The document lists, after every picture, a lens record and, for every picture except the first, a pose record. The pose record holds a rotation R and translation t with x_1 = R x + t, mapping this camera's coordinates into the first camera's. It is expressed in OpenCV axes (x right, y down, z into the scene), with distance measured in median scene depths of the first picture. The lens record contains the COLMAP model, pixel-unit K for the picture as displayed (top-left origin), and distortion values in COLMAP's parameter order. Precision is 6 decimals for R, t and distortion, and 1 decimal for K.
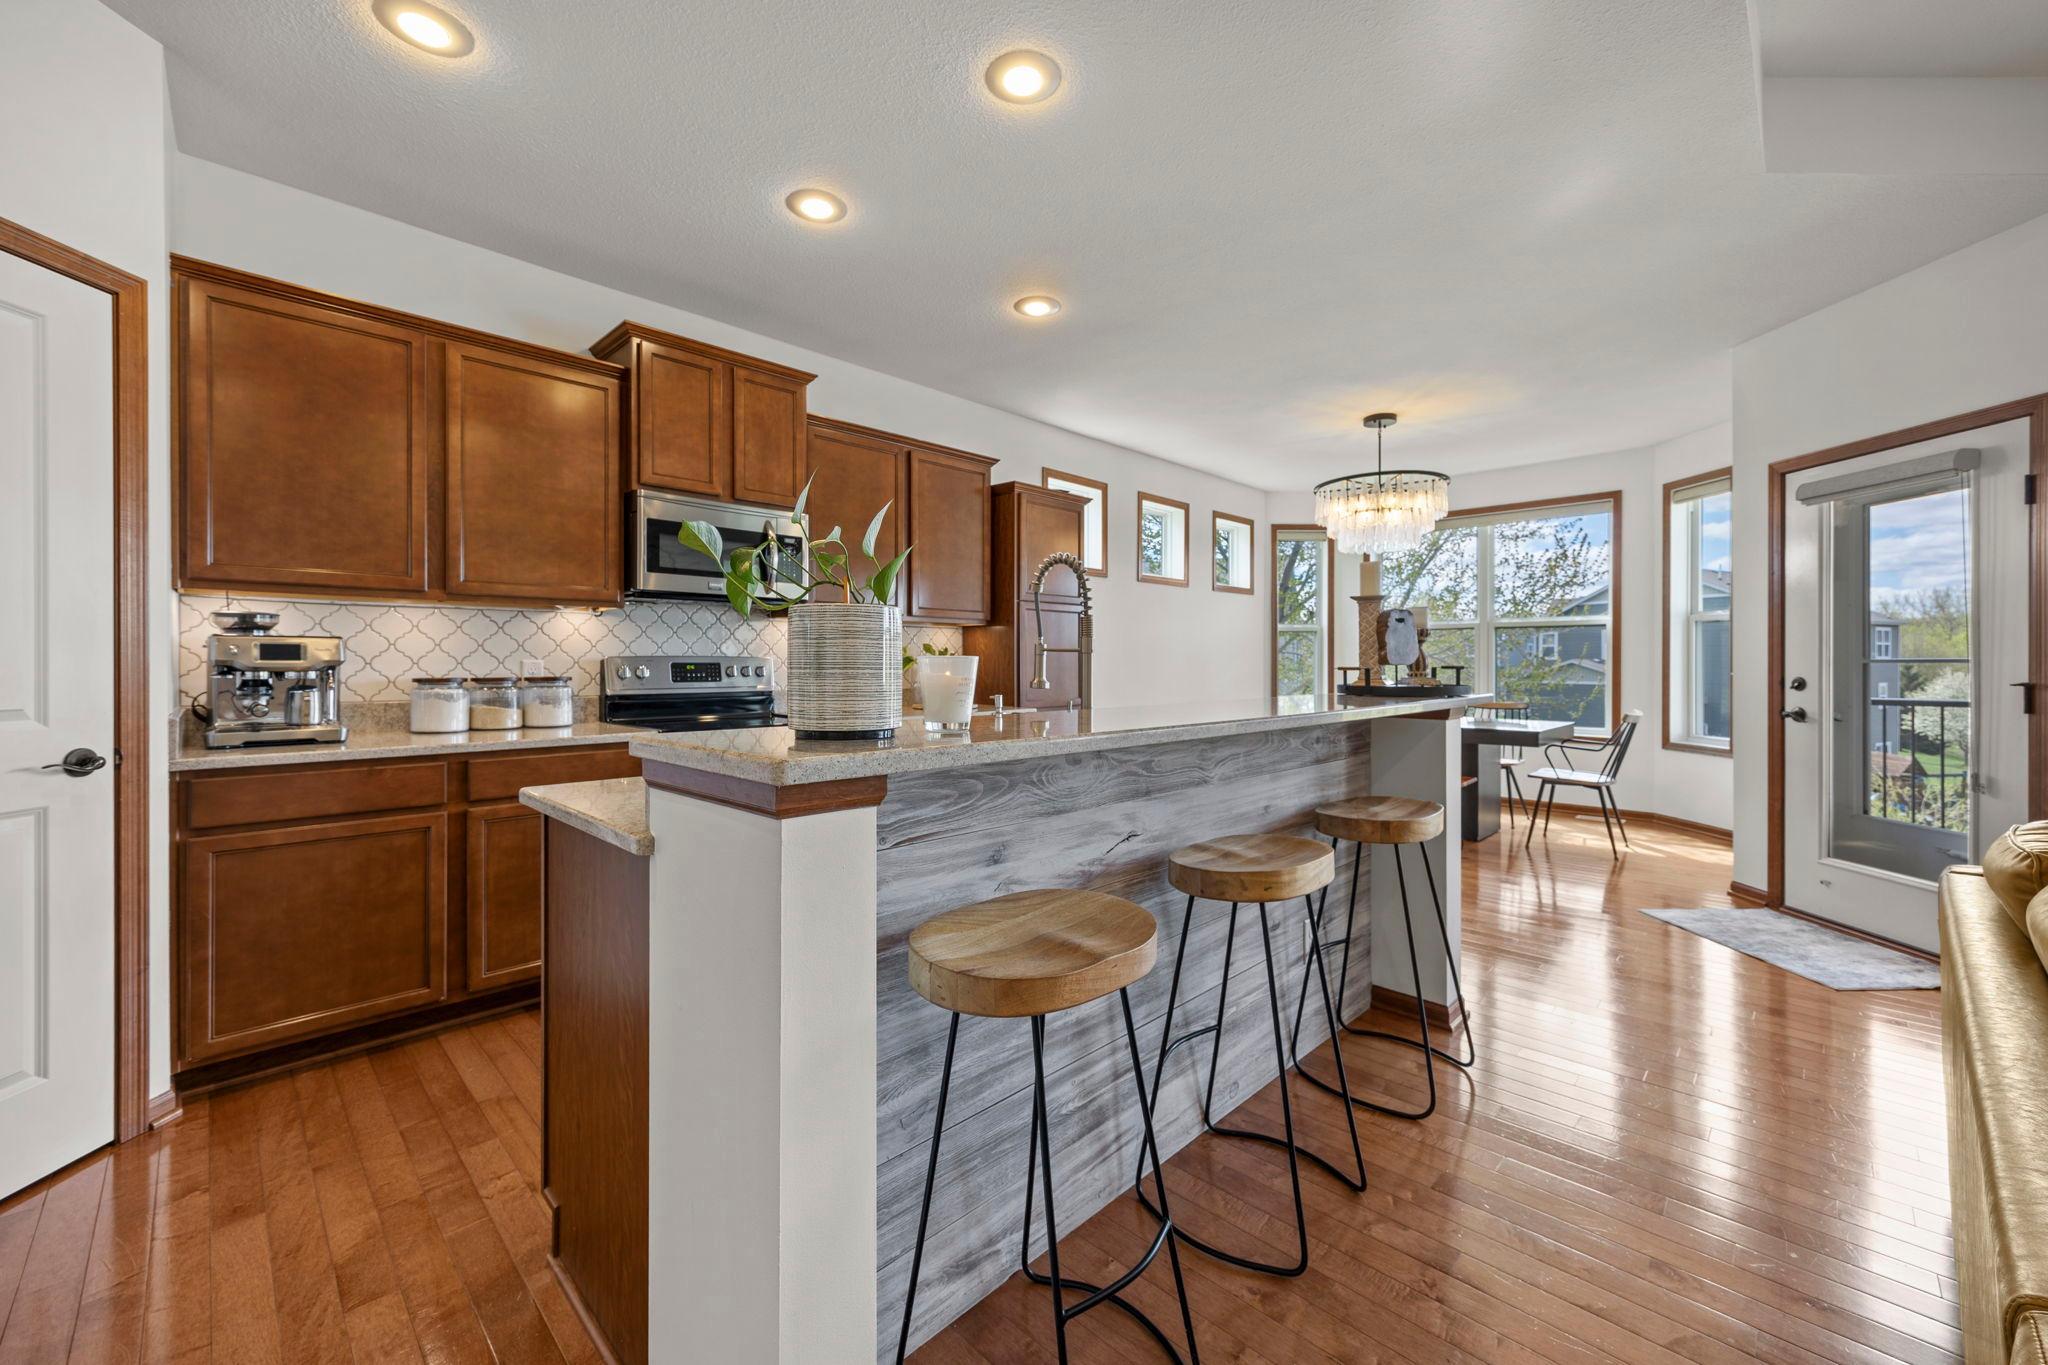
lens RADIAL K [[790.5, 0, 1028.2], [0, 790.5, 688.7], [0, 0, 1]] dist [-0.000781, -0.000117]
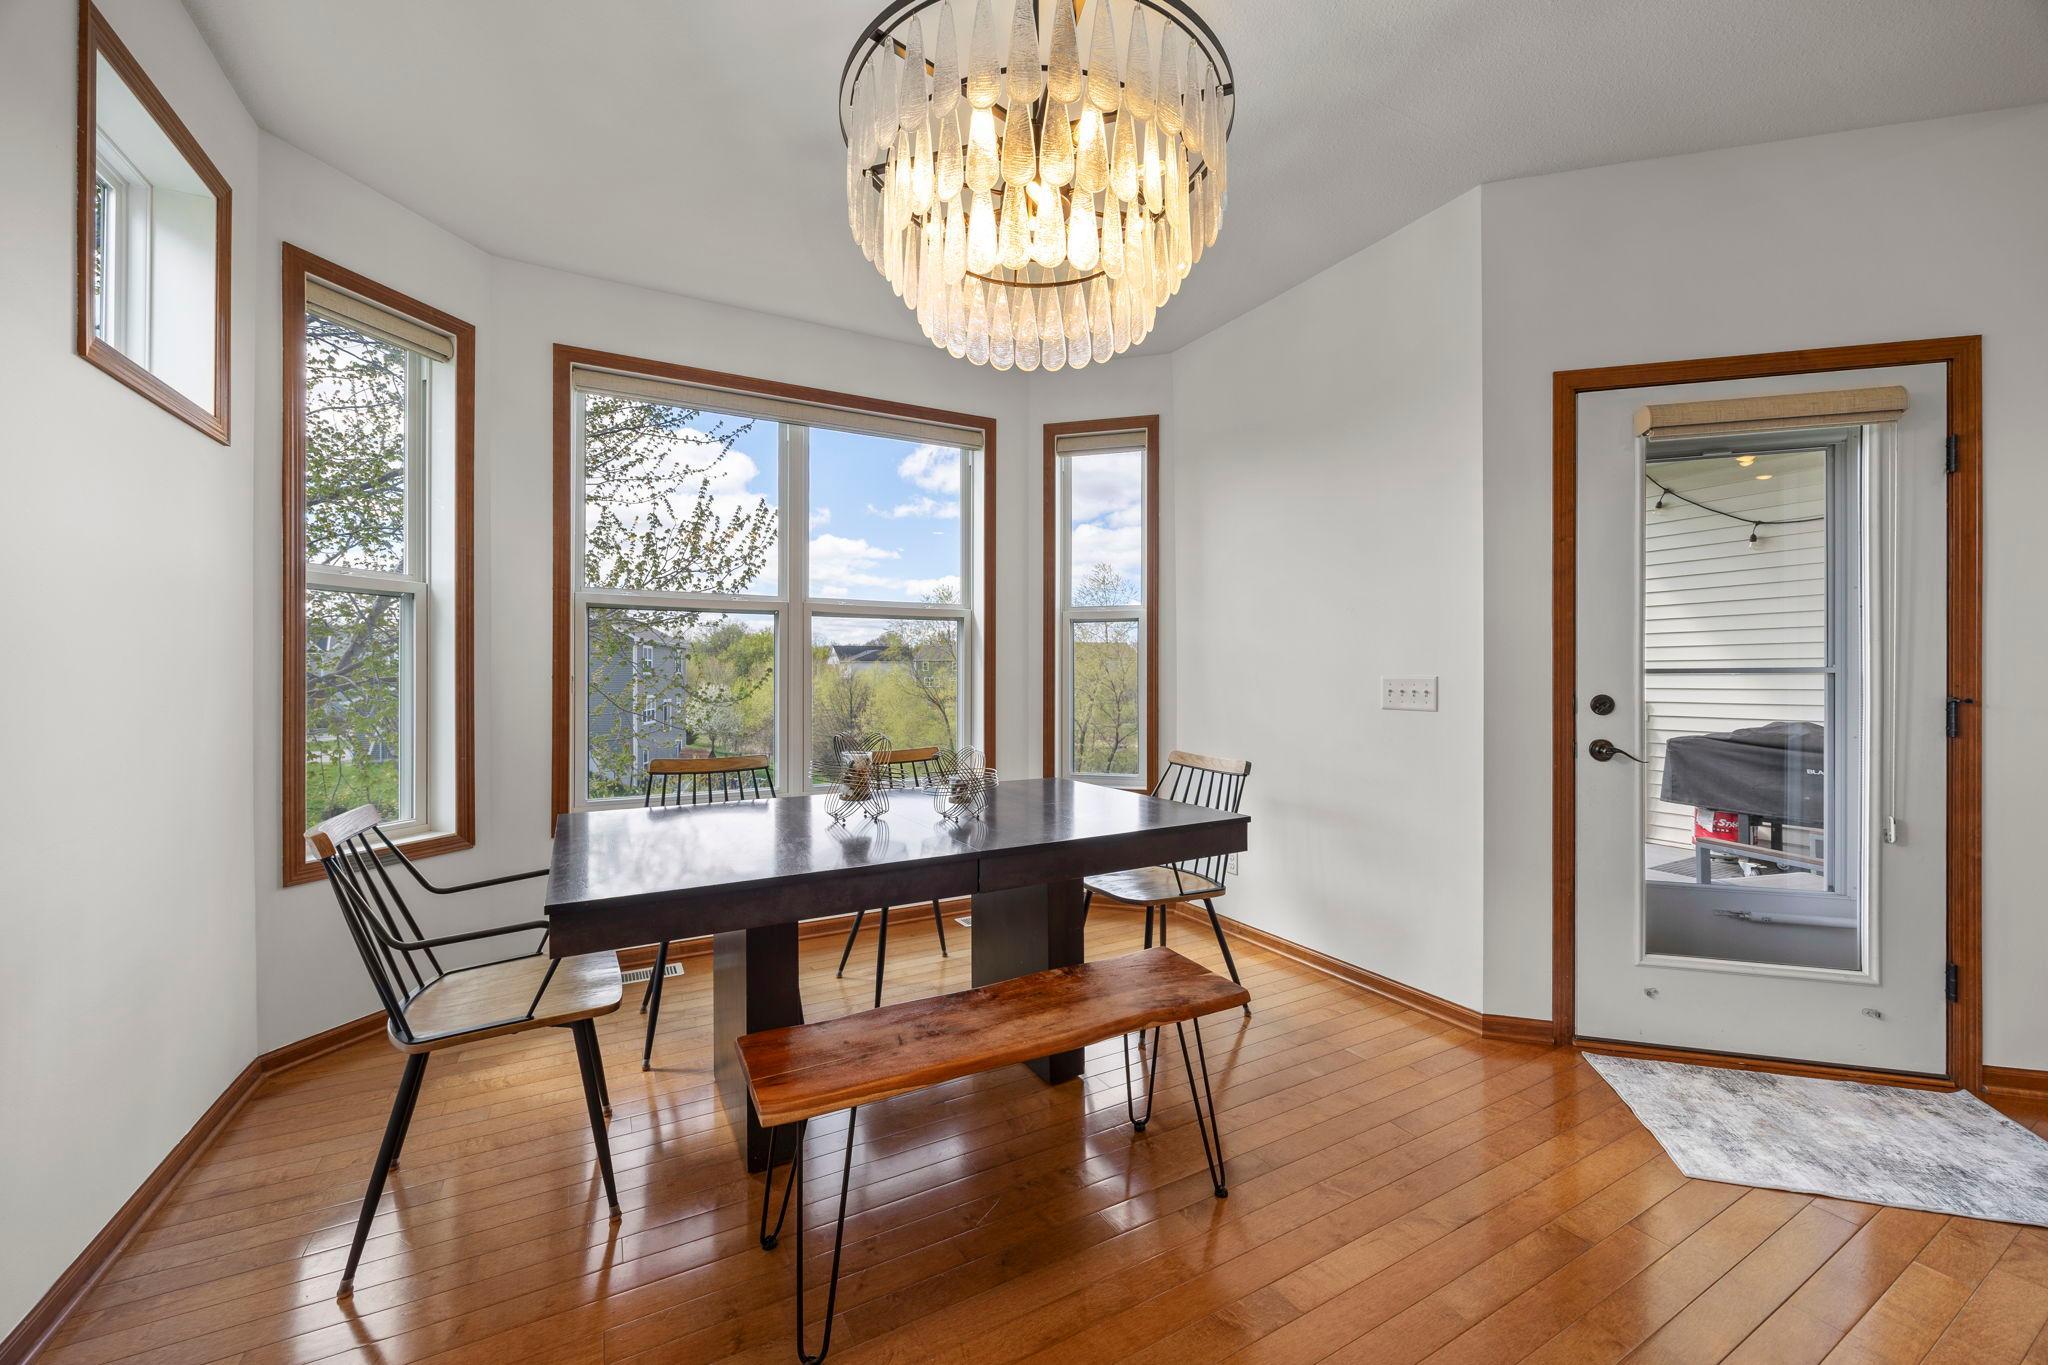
lens RADIAL K [[790.5, 0, 1028.2], [0, 790.5, 688.7], [0, 0, 1]] dist [-0.000781, -0.000117]
pose [[0.288763, -0.002582, 0.957397, 0.184563], [0.028143, 0.999587, -0.005793, -0.028602], [-0.956987, 0.028617, 0.288716, 1.261999]]
